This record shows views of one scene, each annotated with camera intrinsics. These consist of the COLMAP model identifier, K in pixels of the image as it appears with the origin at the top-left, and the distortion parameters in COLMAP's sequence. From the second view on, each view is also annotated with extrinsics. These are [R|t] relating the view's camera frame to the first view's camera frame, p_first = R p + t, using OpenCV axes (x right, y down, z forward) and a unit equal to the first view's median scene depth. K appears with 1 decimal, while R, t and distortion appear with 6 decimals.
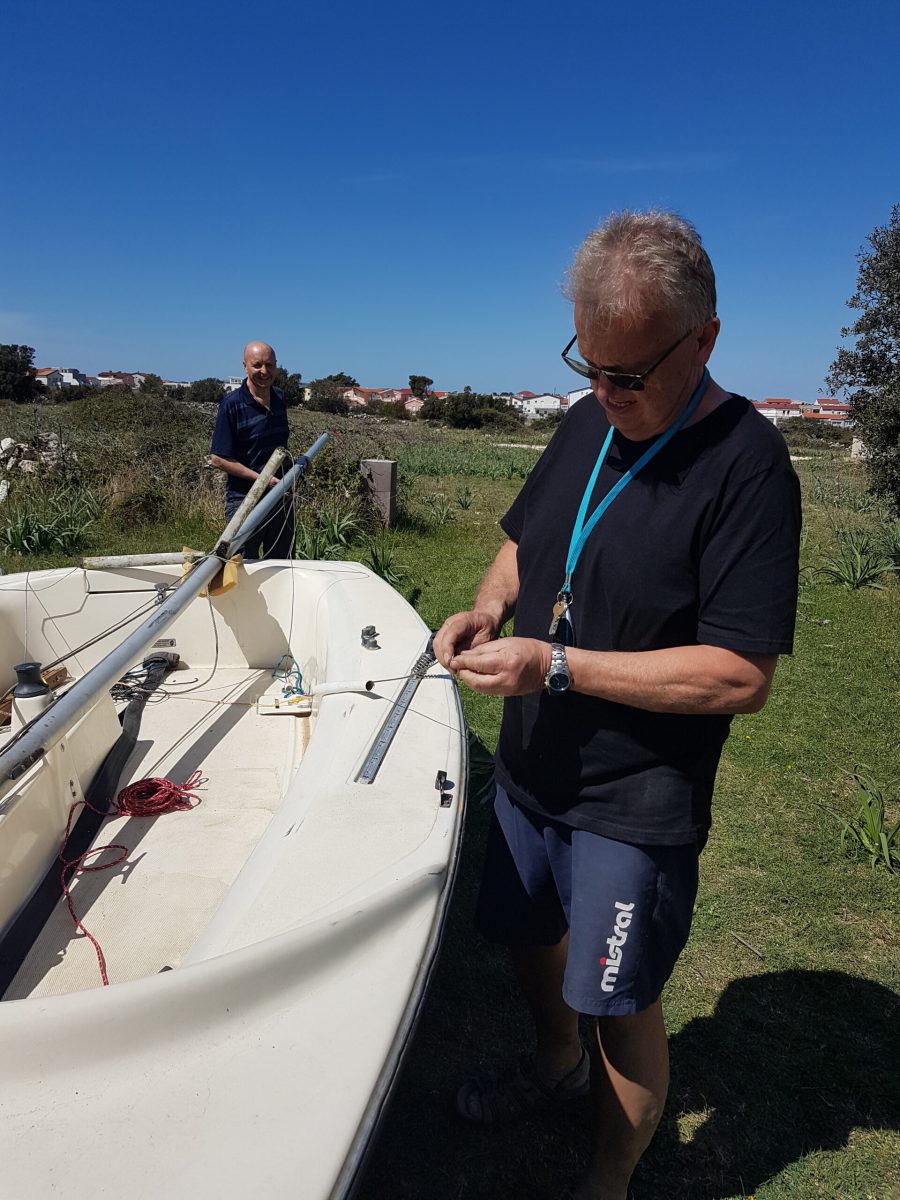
lens RADIAL K [[1066.3, 0, 465.4], [0, 1066.3, 596.3], [0, 0, 1]] dist [0.263128, -0.455034]
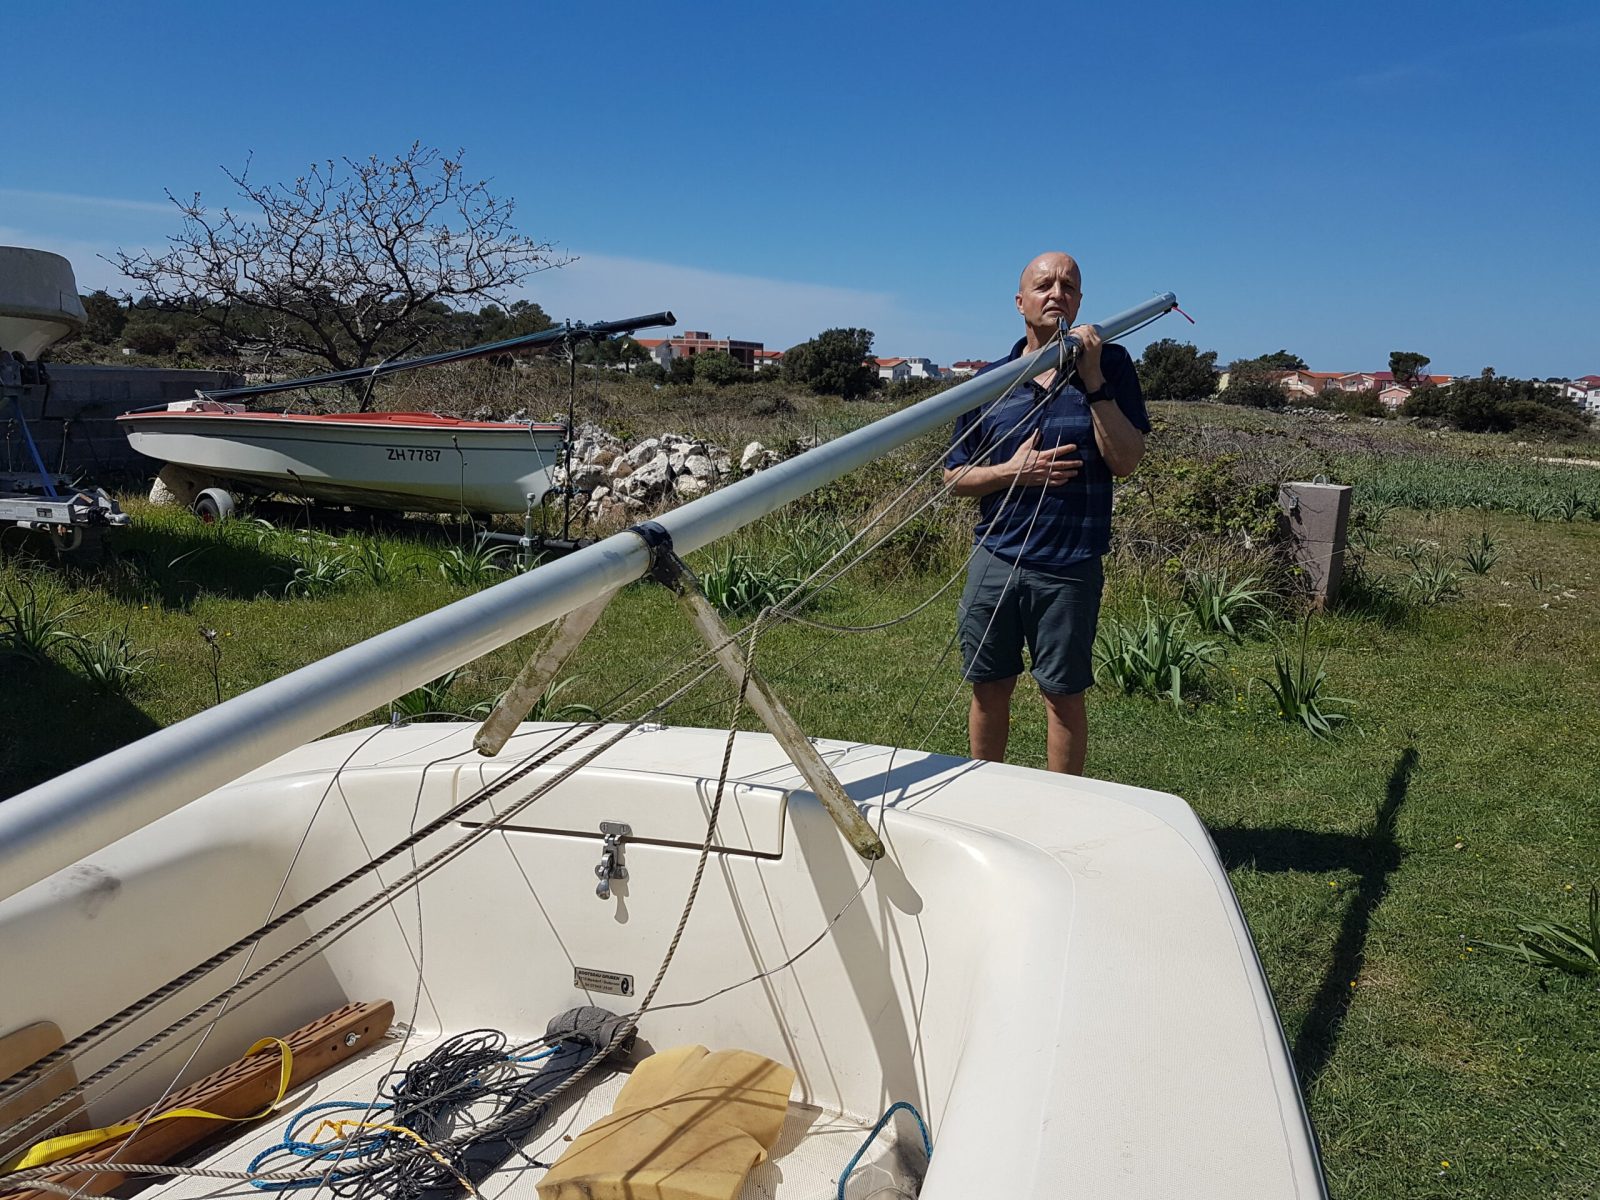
lens RADIAL K [[1425.4, 0, 704.1], [0, 1425.4, 641.3], [0, 0, 1]] dist [0.270945, -0.513910]
pose [[0.887351, 0.086433, -0.452922, -0.008690], [-0.090597, 0.995809, 0.012541, -0.022777], [0.452107, 0.029905, 0.891462, 0.154076]]
